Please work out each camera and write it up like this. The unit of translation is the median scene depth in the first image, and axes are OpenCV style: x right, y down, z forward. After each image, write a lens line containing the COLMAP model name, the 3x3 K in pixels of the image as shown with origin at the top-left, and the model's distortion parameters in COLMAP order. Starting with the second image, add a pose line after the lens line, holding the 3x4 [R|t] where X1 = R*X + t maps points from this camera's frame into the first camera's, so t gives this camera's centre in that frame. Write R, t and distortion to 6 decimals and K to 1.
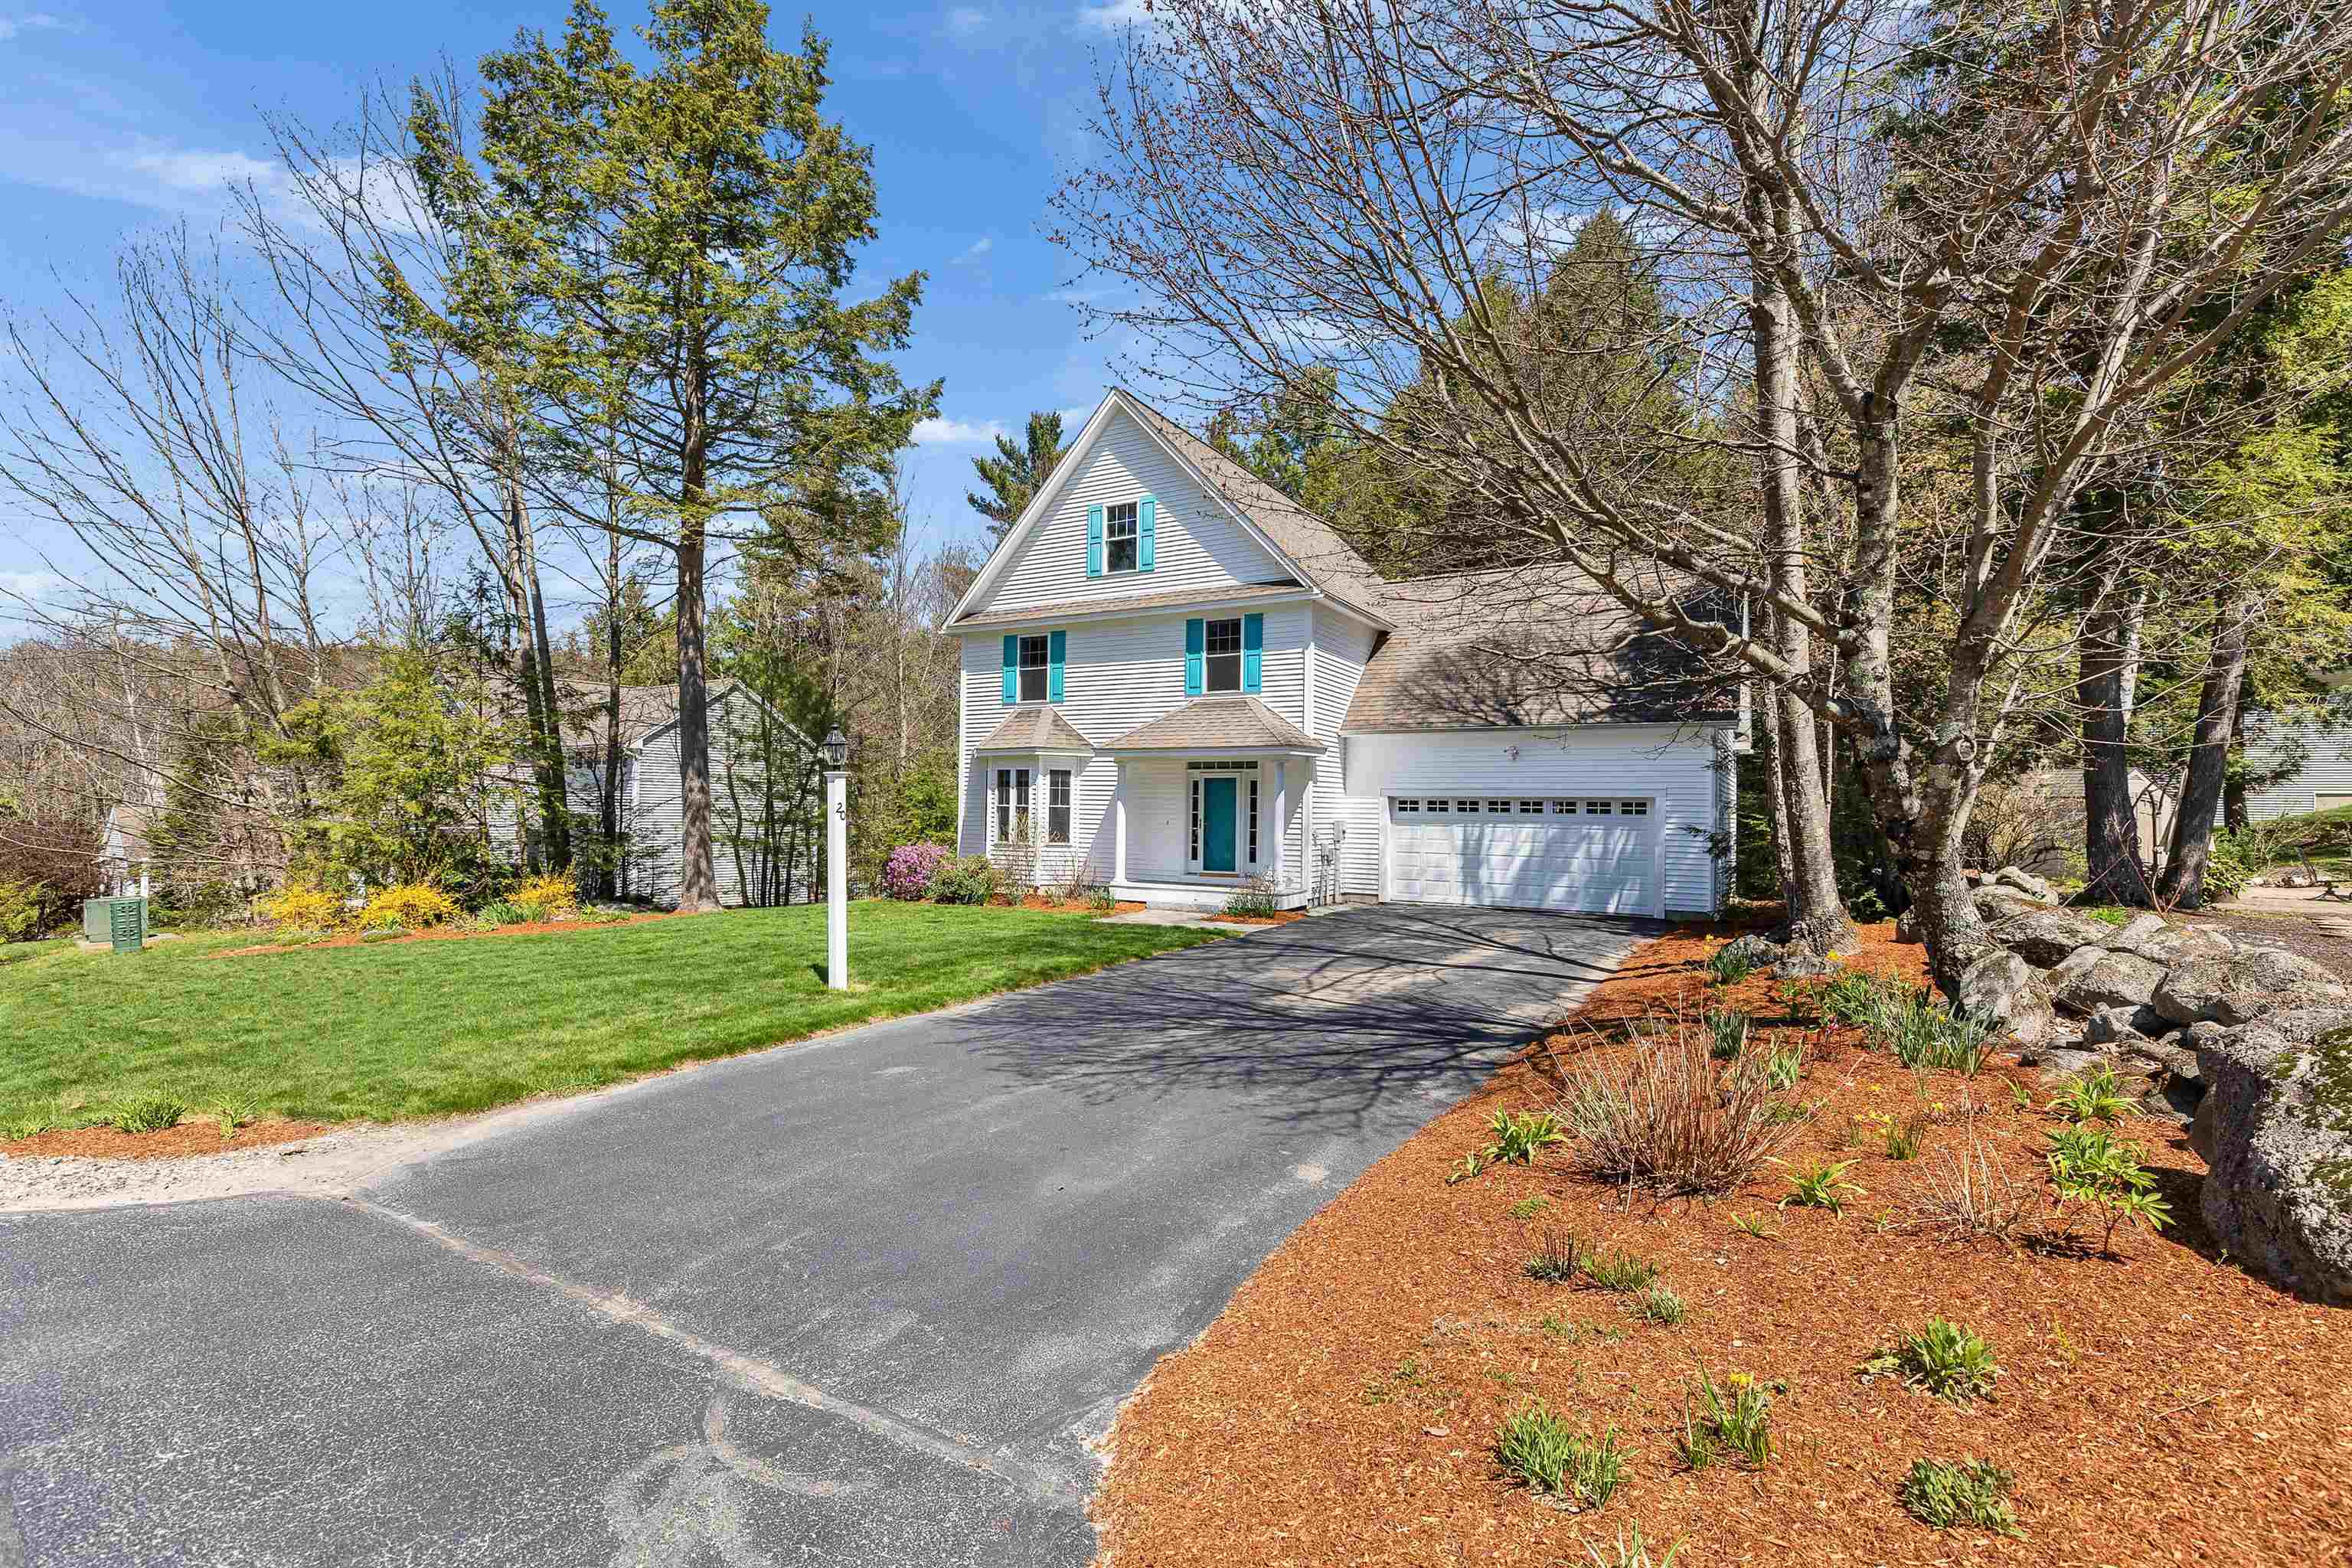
lens RADIAL K [[1055.6, 0, 1168.4], [0, 1055.6, 776.7], [0, 0, 1]] dist [-0.000474, -0.000418]
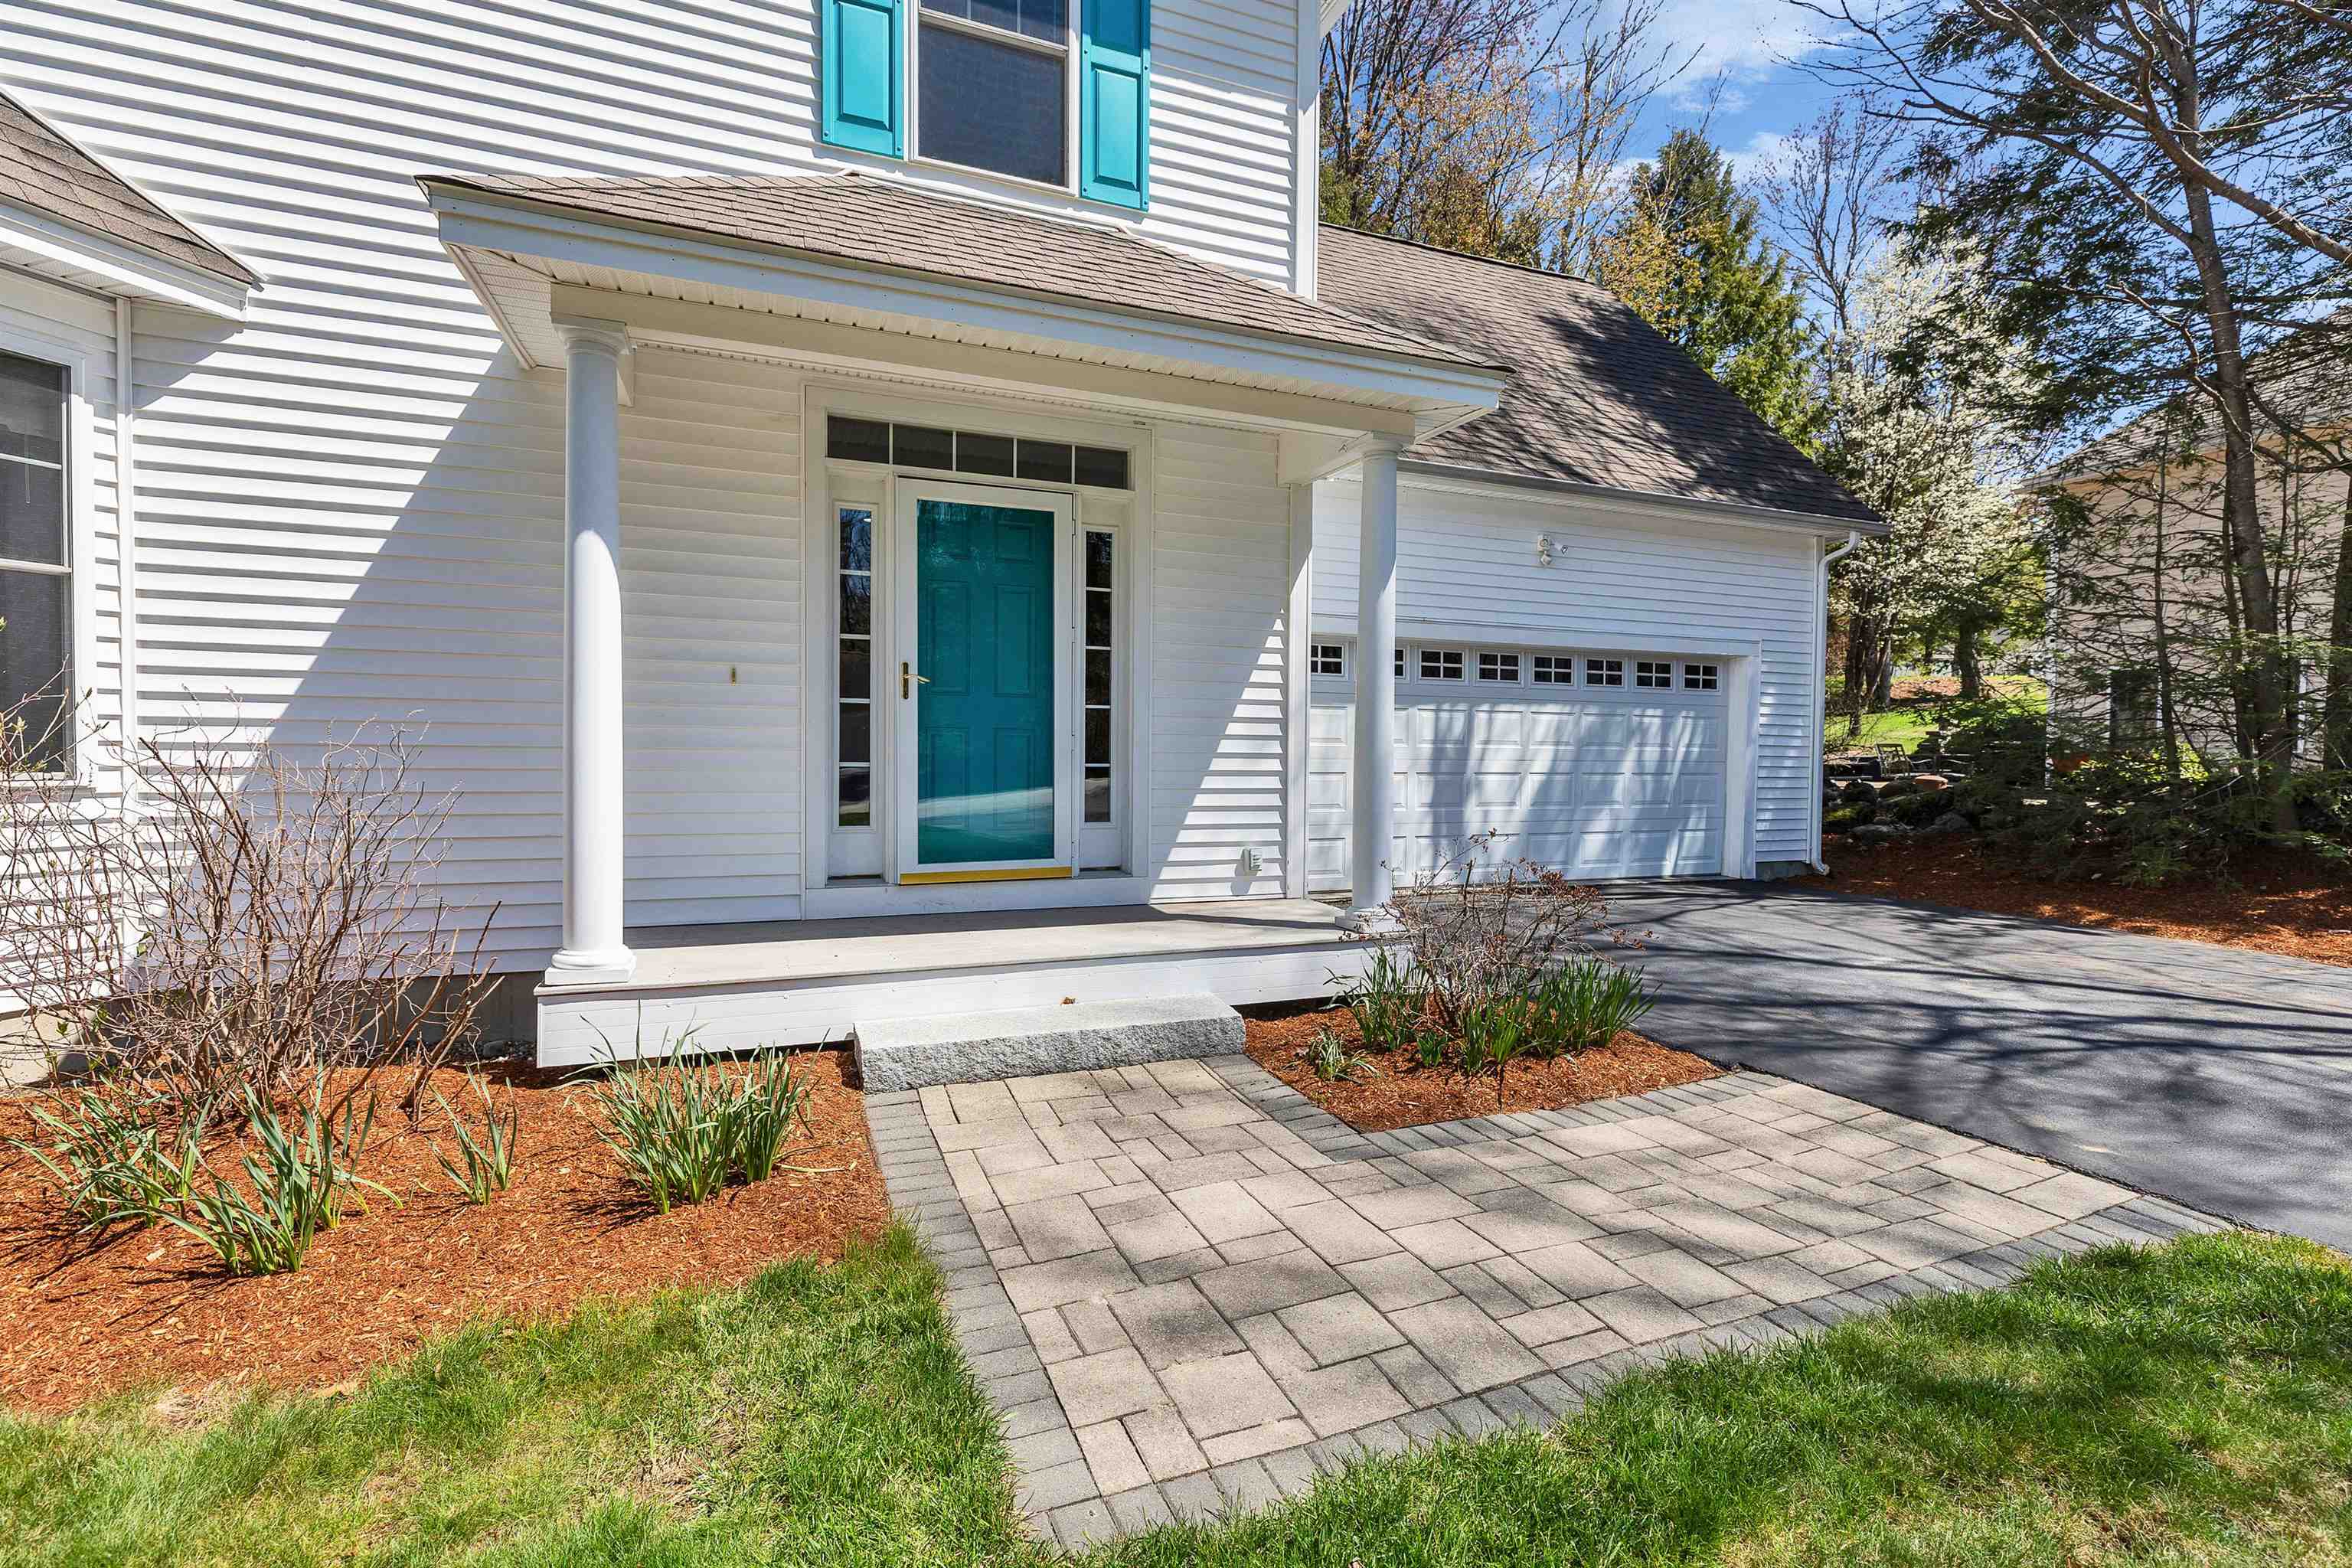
lens RADIAL K [[1055.6, 0, 1168.4], [0, 1055.6, 776.7], [0, 0, 1]] dist [-0.000474, -0.000418]
pose [[0.609835, -0.029251, 0.791989, -0.130426], [-0.026822, 0.997984, 0.057513, 0.050657], [-0.792075, -0.056316, 0.607821, 0.790966]]
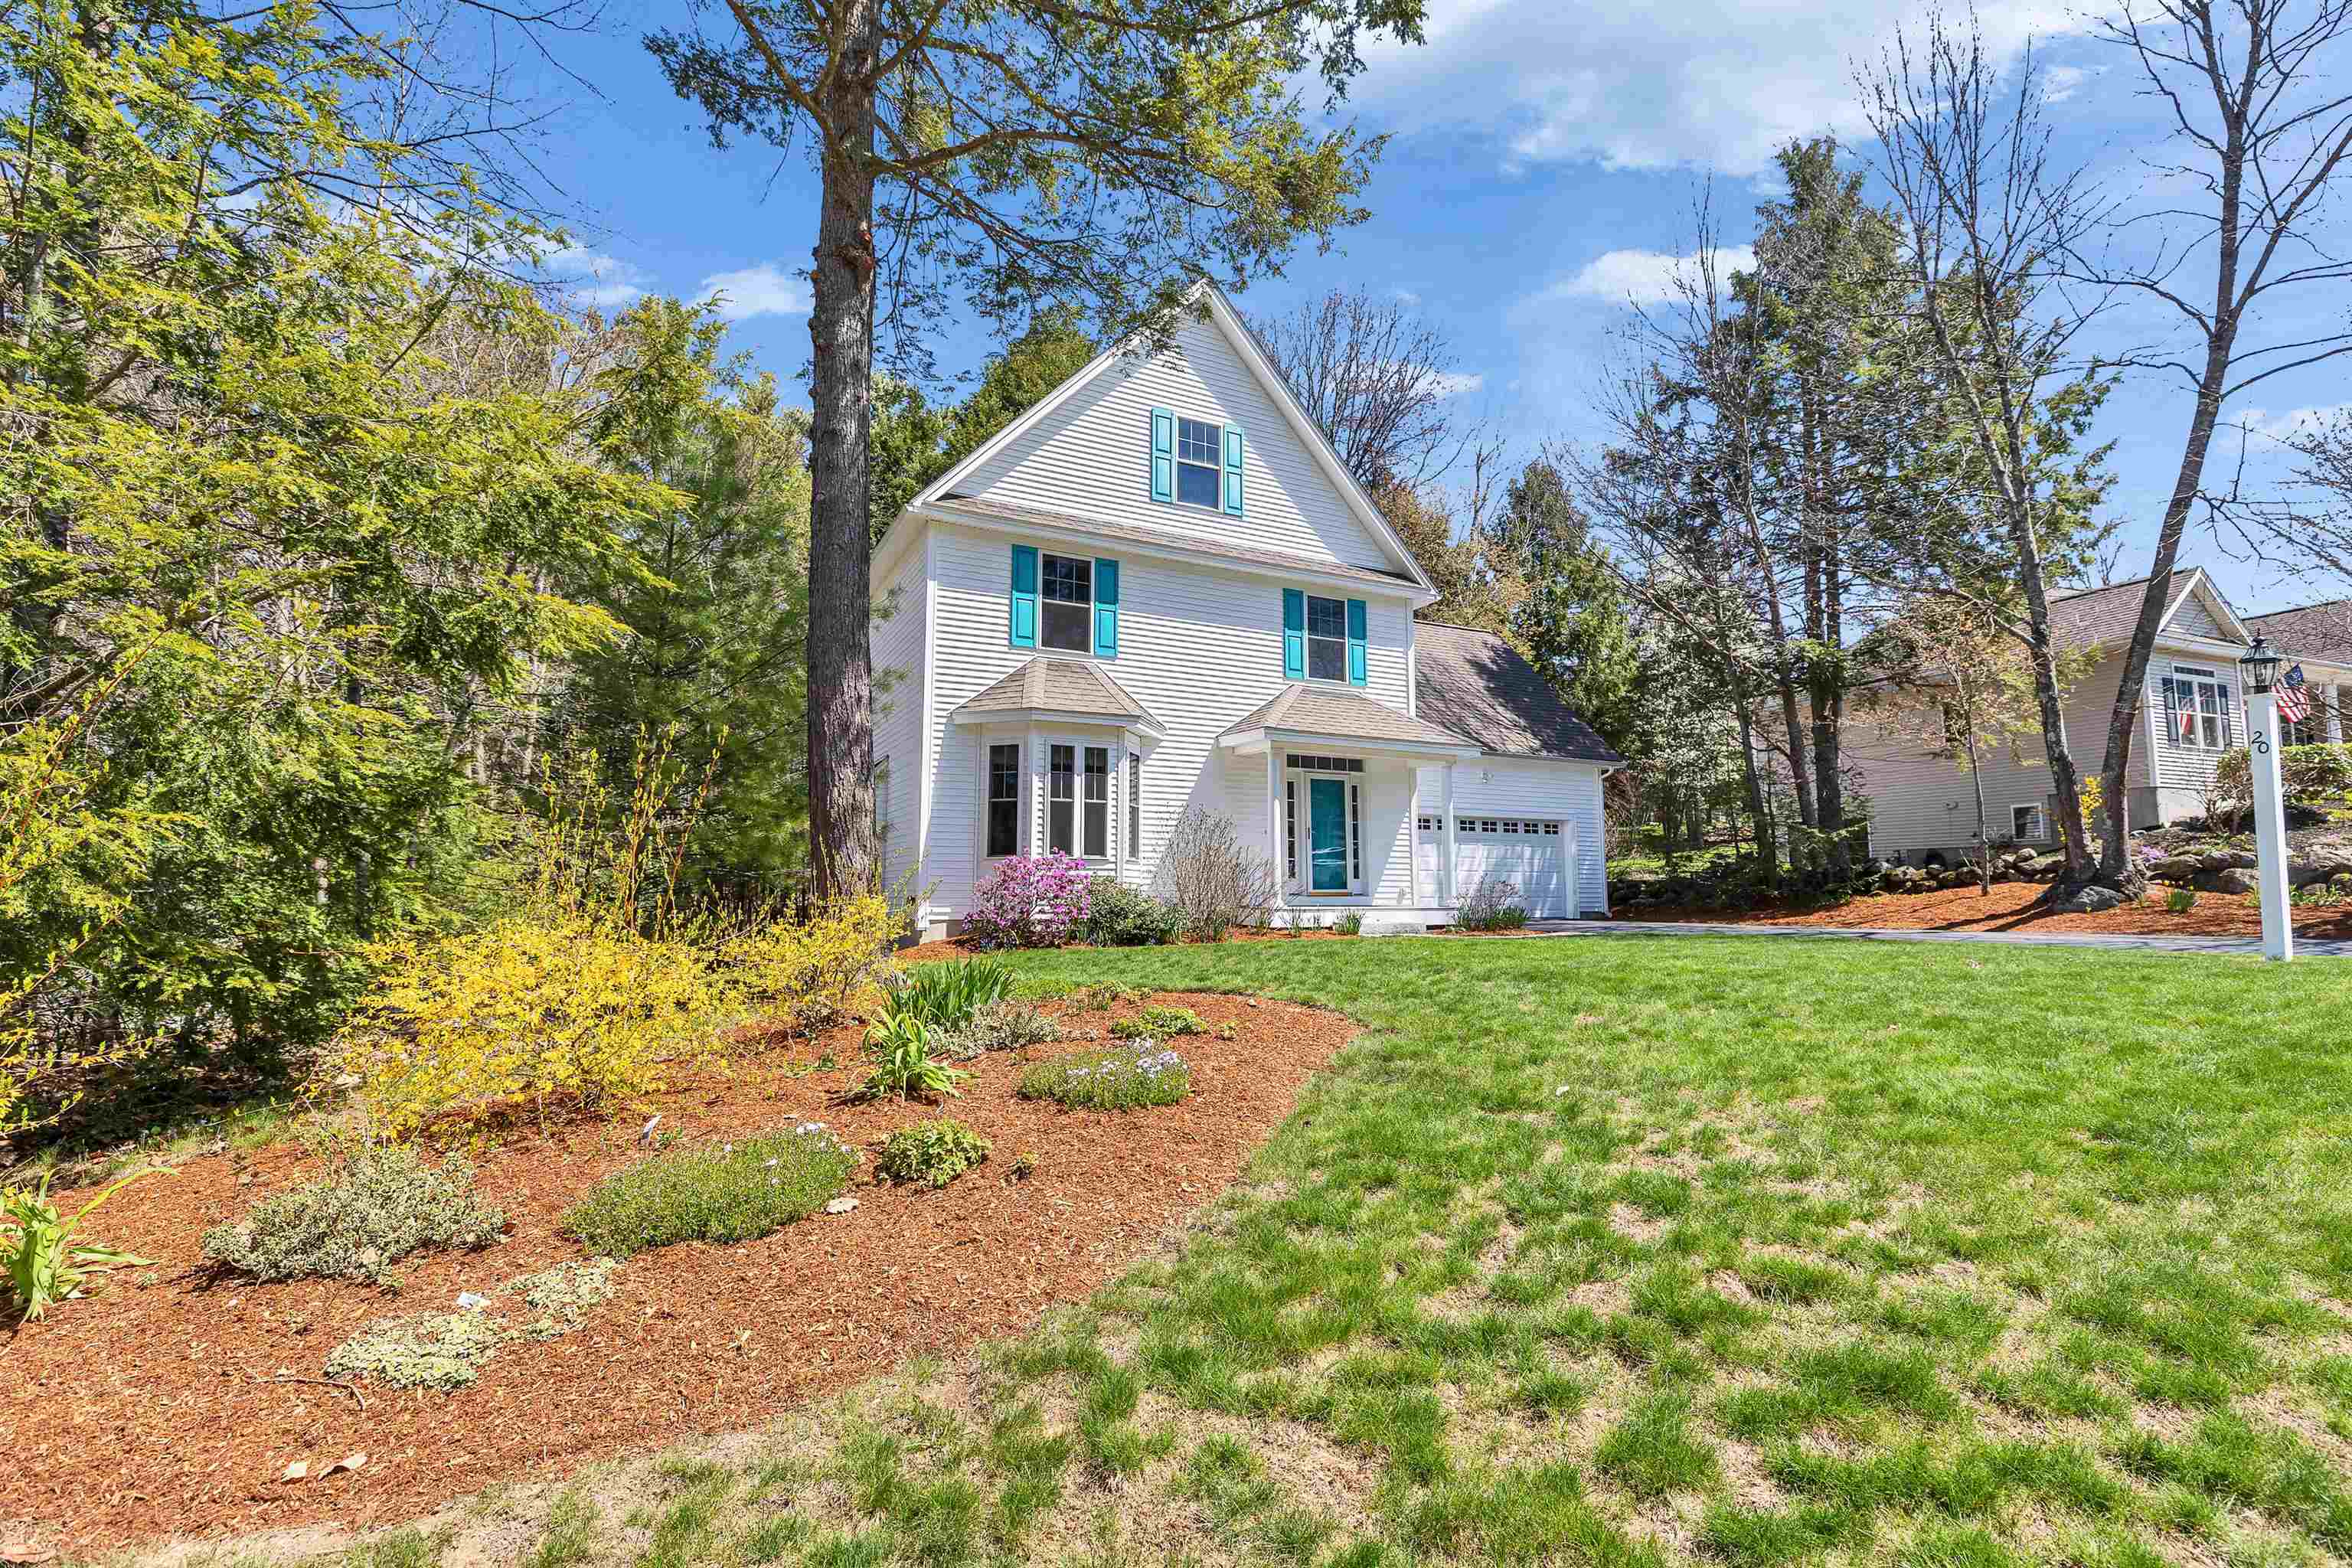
lens RADIAL K [[1055.6, 0, 1168.4], [0, 1055.6, 776.7], [0, 0, 1]] dist [-0.000474, -0.000418]
pose [[0.539717, 0.079858, 0.838050, -0.726589], [-0.024289, 0.996553, -0.079319, 0.068484], [-0.841496, 0.022454, 0.539797, 0.638251]]
